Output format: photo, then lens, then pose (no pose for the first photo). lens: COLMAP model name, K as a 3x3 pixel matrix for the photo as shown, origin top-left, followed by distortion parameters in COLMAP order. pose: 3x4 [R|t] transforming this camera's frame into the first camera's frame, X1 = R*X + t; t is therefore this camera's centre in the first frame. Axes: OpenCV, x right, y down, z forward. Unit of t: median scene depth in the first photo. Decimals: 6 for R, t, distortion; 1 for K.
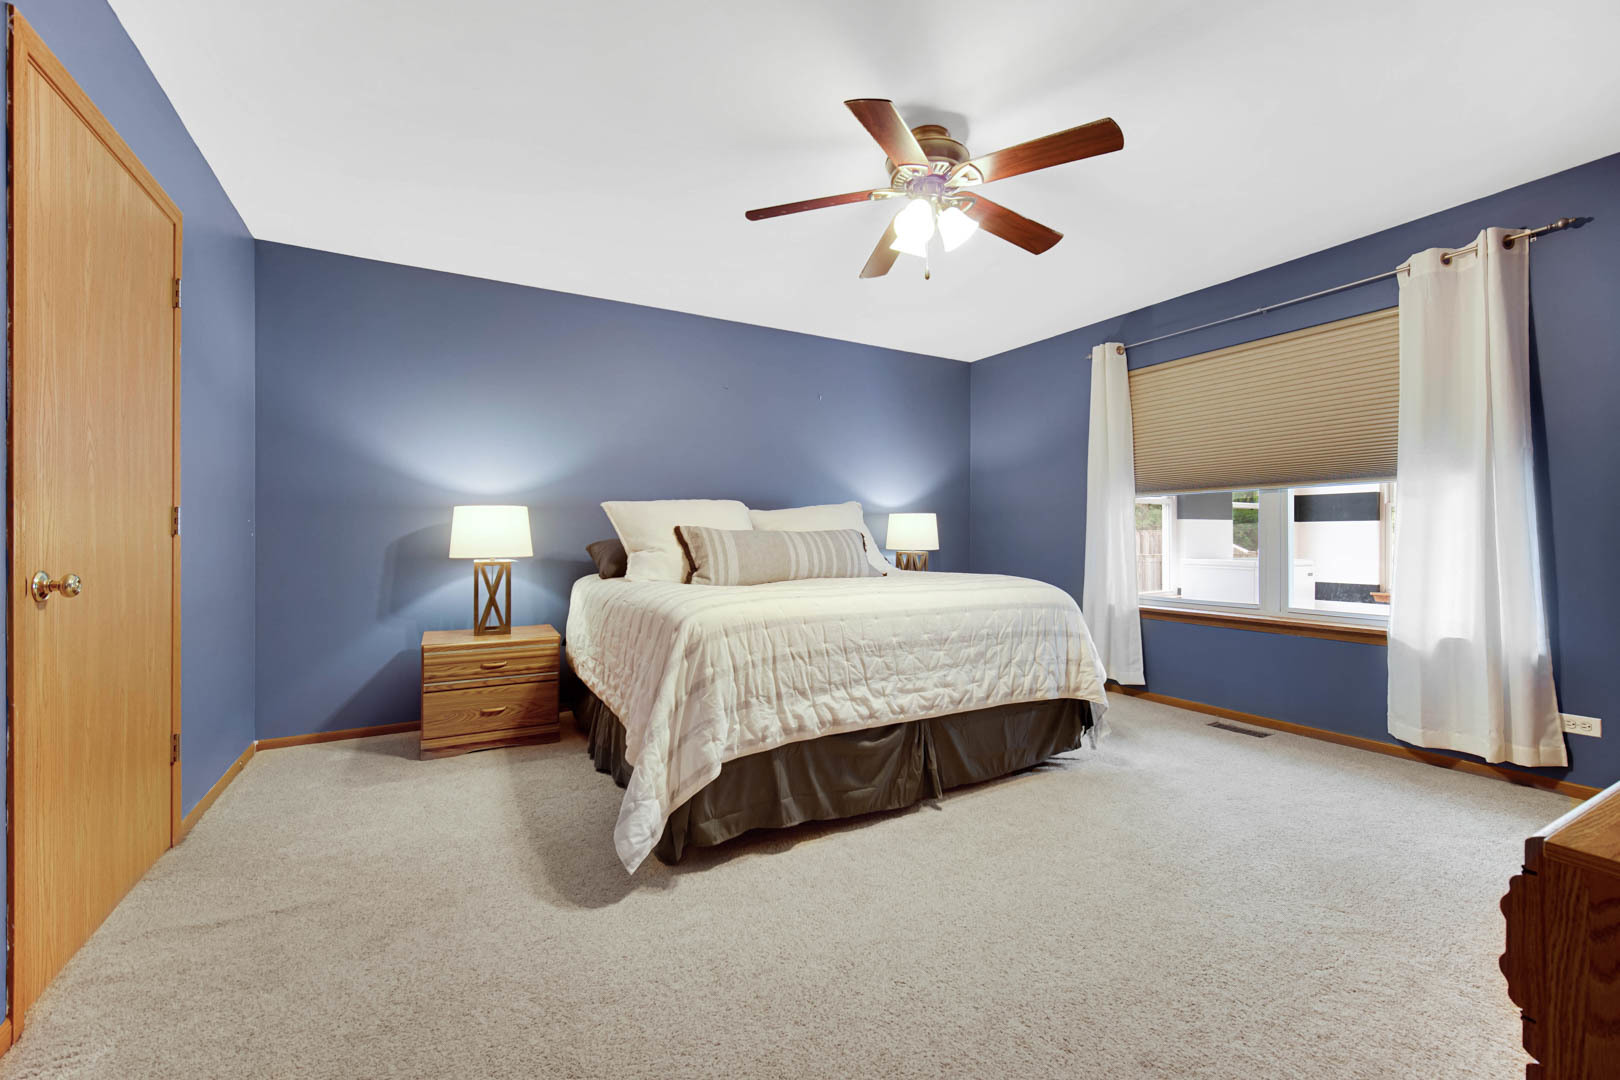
lens RADIAL K [[652.0, 0, 810.8], [0, 652.0, 535.1], [0, 0, 1]] dist [-0.002788, -0.000223]
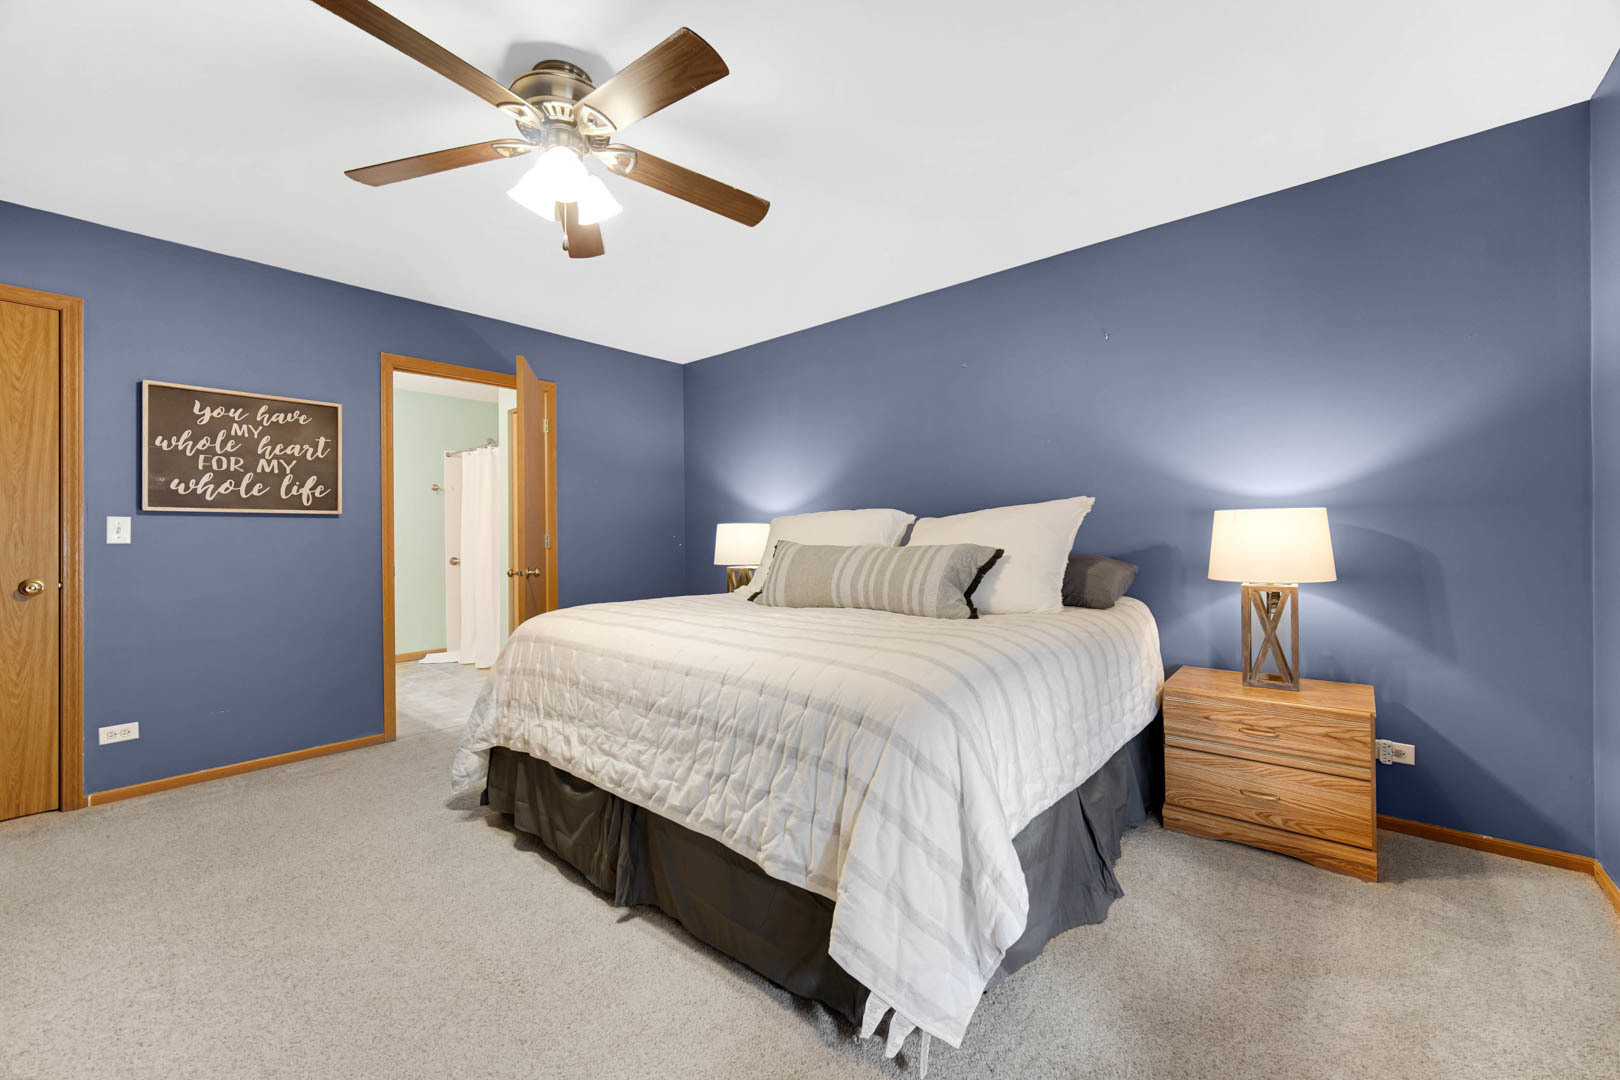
lens RADIAL K [[652.0, 0, 810.8], [0, 652.0, 535.1], [0, 0, 1]] dist [-0.002788, -0.000223]
pose [[0.310873, -0.010815, -0.950390, 0.968647], [0.004719, 0.999940, -0.009836, -0.023680], [0.950440, -0.001427, 0.310905, 0.945355]]
